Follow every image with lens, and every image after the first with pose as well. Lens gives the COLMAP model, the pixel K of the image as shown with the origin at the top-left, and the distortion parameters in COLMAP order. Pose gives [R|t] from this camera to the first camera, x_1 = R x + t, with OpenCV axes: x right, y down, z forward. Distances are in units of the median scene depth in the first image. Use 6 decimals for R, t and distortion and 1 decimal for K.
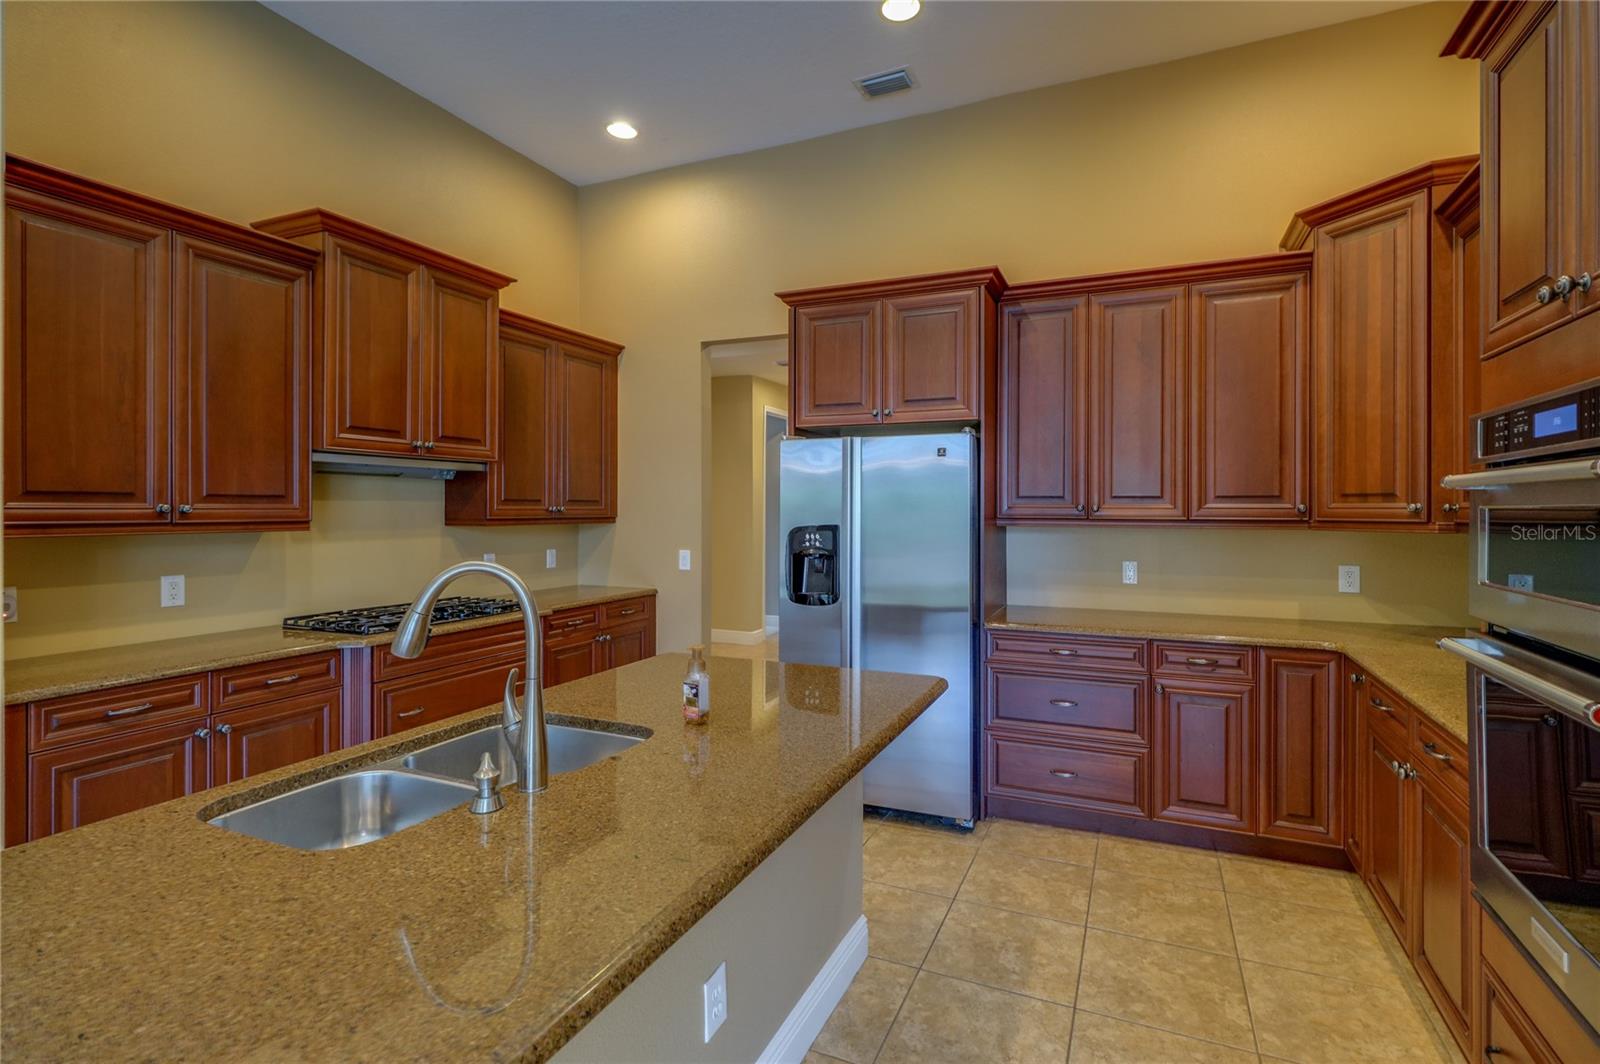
lens RADIAL K [[744.1, 0, 801.0], [0, 744.1, 507.7], [0, 0, 1]] dist [0.000915, -0.000243]
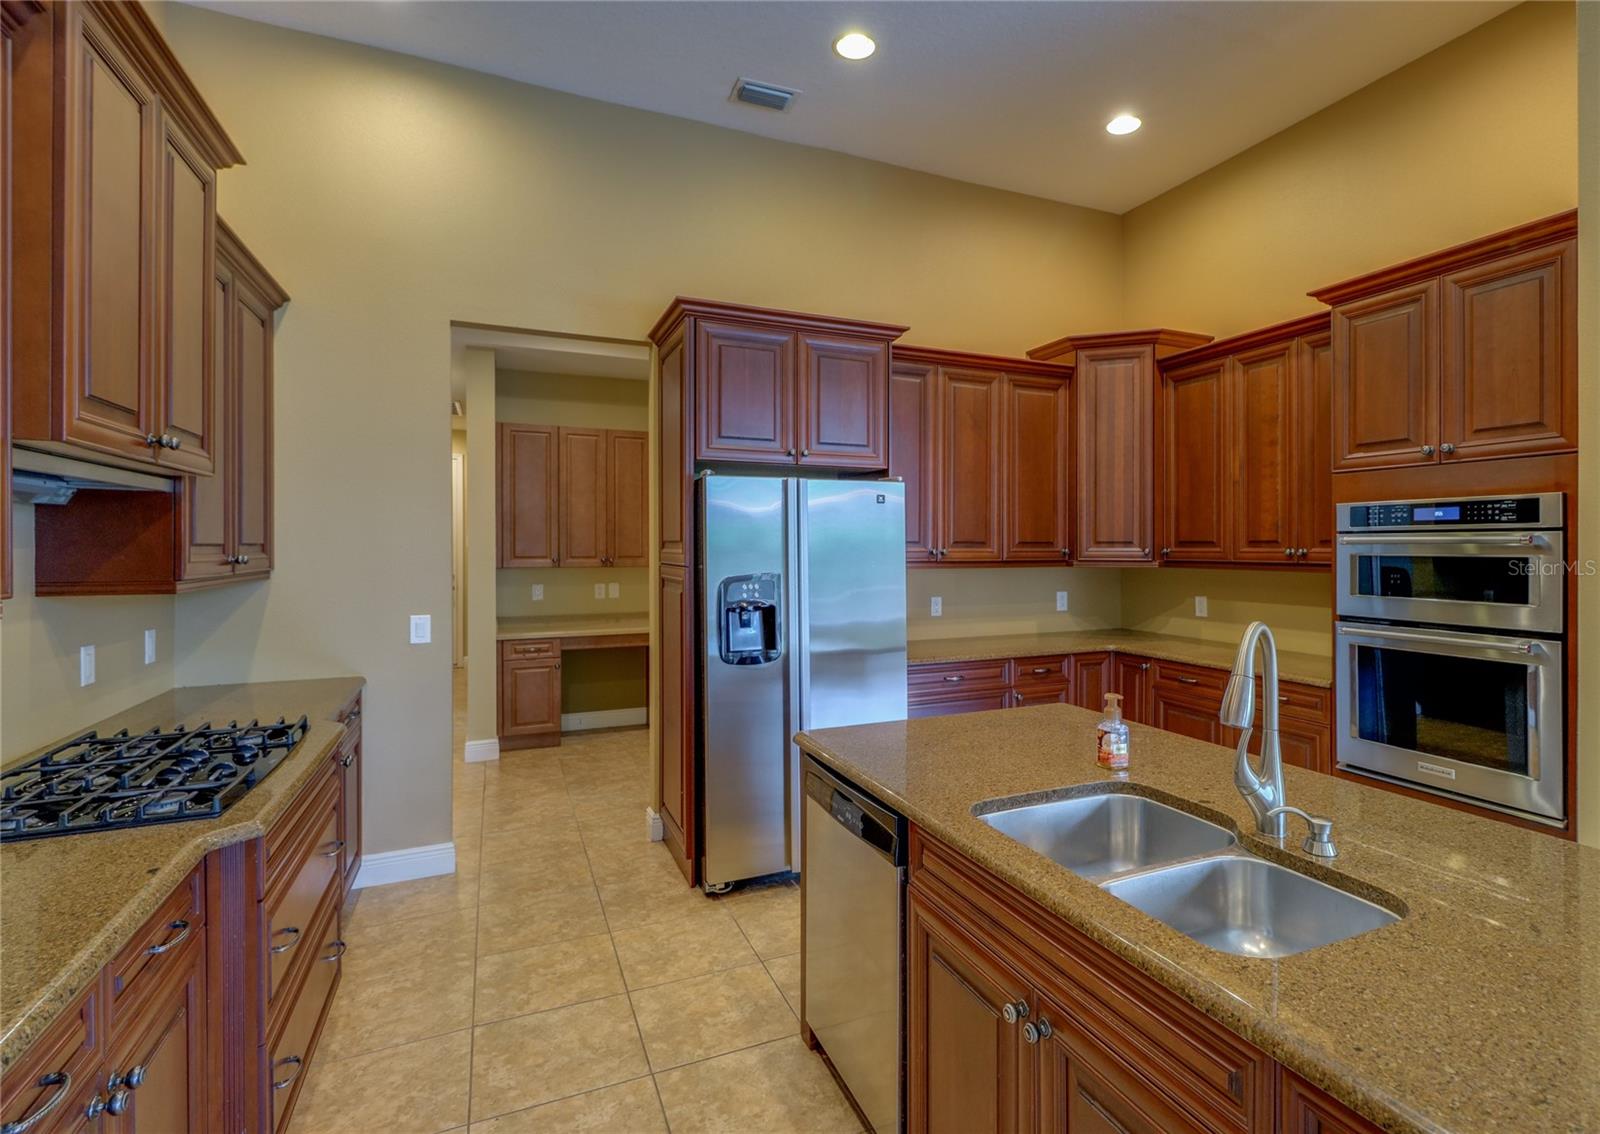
lens RADIAL K [[807.7, 0, 858.7], [0, 807.7, 536.5], [0, 0, 1]] dist [0.023935, 0.000409]
pose [[0.658399, 0.005414, 0.752650, -0.661474], [-0.000015, 0.999974, -0.007180, -0.014728], [-0.752669, 0.004716, 0.658382, 0.283713]]
